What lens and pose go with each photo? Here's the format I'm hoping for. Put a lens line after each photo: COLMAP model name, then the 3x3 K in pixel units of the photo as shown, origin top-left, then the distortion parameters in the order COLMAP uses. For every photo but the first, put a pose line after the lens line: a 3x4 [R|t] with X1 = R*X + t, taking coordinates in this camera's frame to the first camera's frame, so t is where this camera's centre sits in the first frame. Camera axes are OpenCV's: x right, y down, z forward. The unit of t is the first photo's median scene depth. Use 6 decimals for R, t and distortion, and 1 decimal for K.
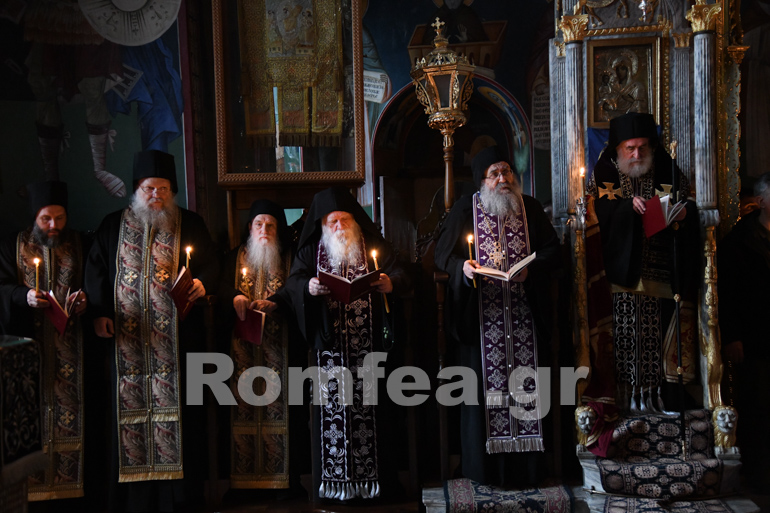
lens RADIAL K [[946.6, 0, 385.0], [0, 946.6, 256.5], [0, 0, 1]] dist [0.124934, 0.010711]
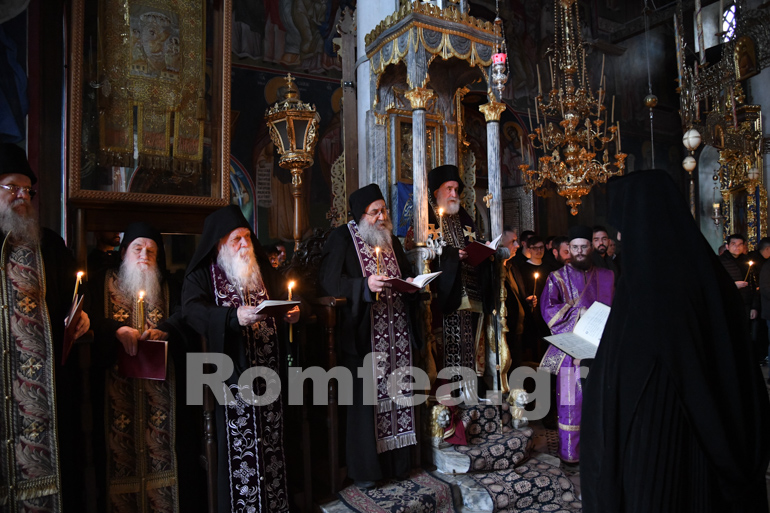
lens RADIAL K [[536.6, 0, 385.0], [0, 536.6, 256.5], [0, 0, 1]] dist [-0.124493, 0.064018]
pose [[0.791304, 0.029565, 0.610707, -0.261114], [0.011930, 0.997894, -0.063767, 0.010982], [-0.611306, 0.057744, 0.789285, 0.501452]]
